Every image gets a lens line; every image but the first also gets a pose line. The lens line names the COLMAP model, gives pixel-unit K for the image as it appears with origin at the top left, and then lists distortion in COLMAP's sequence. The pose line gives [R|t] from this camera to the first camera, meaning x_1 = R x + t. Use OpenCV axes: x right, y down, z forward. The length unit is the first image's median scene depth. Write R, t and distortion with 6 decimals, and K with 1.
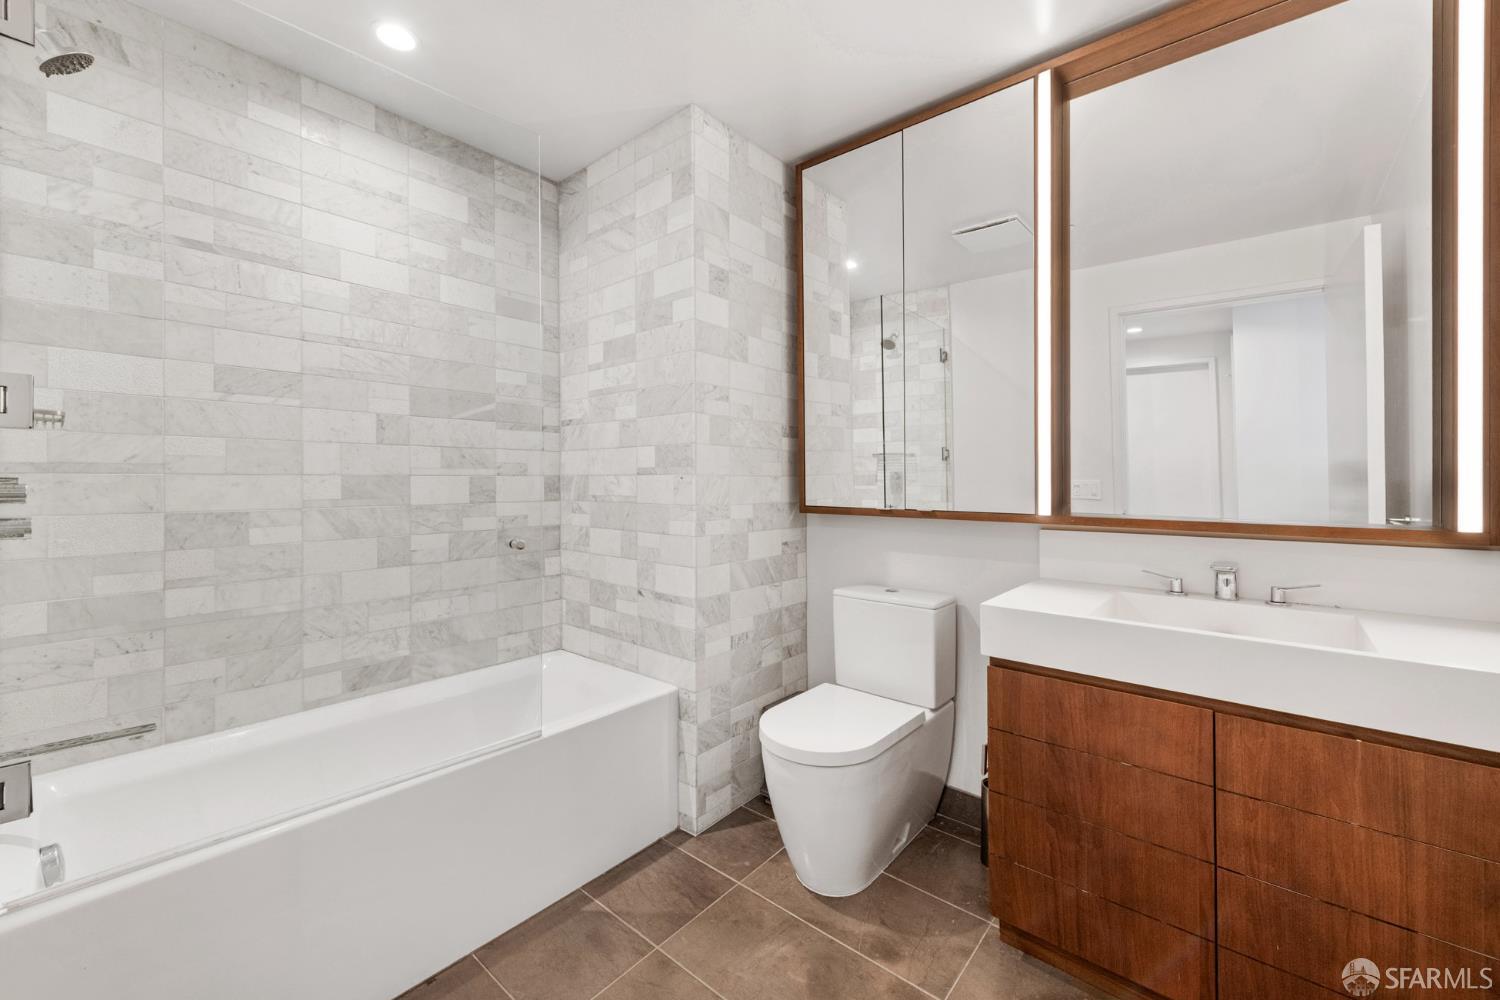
lens RADIAL K [[604.6, 0, 774.6], [0, 604.6, 503.7], [0, 0, 1]] dist [0.016224, -0.007492]
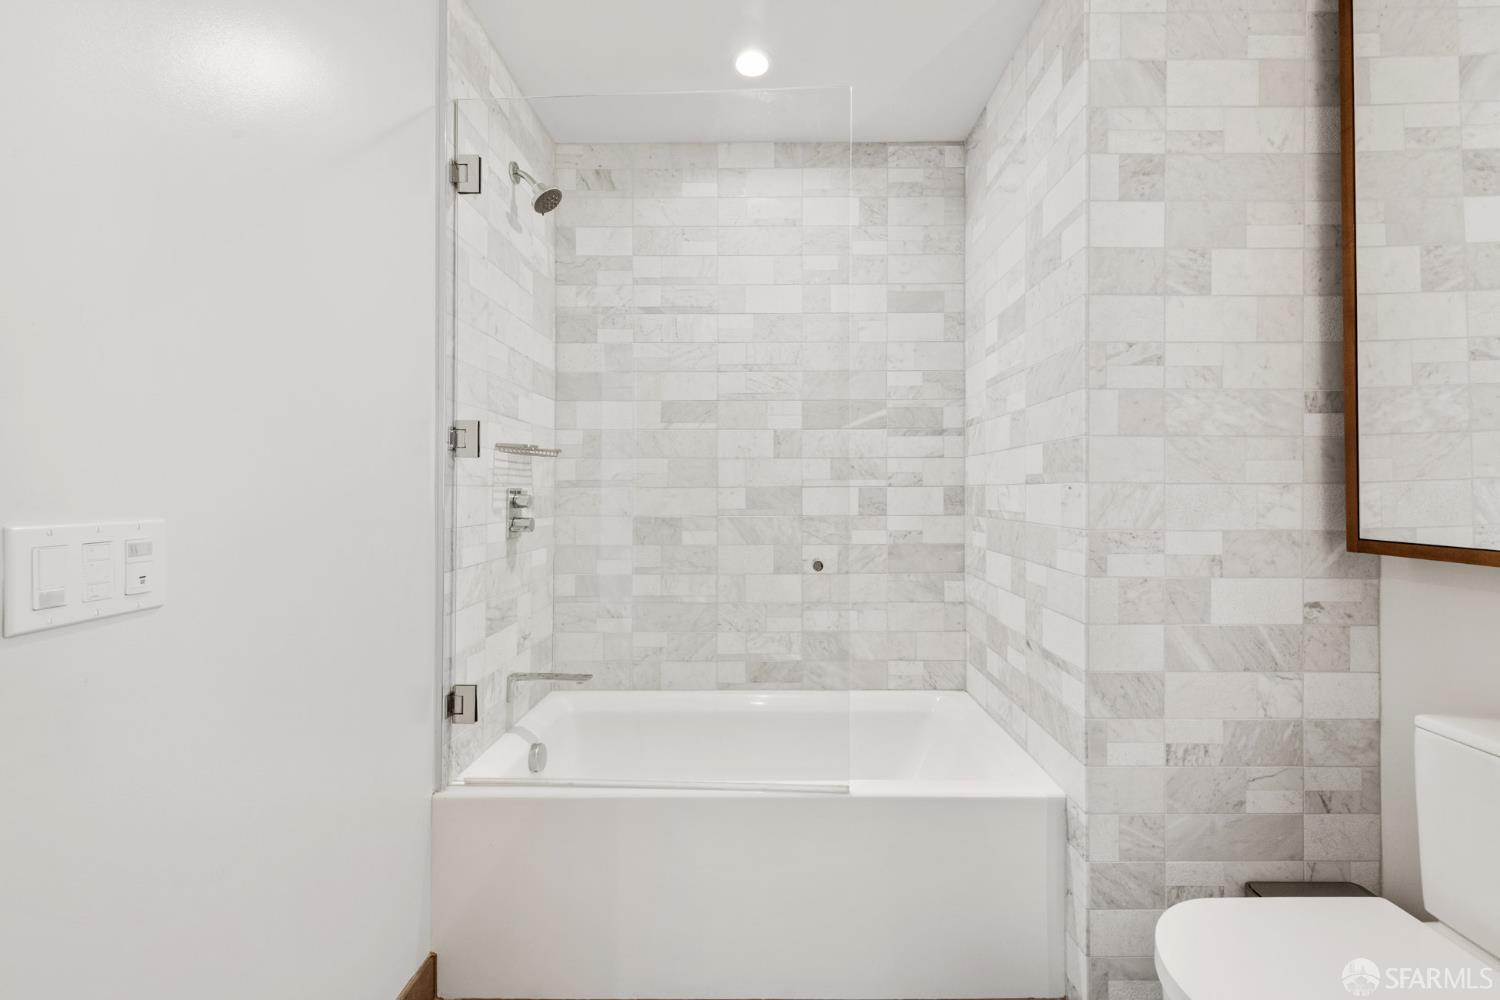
lens RADIAL K [[604.6, 0, 774.6], [0, 604.6, 503.7], [0, 0, 1]] dist [0.016224, -0.007492]
pose [[0.624306, 0.015227, -0.781032, 0.168069], [-0.027955, 0.999605, -0.002857, -0.013410], [0.780680, 0.023617, 0.624485, 0.307671]]
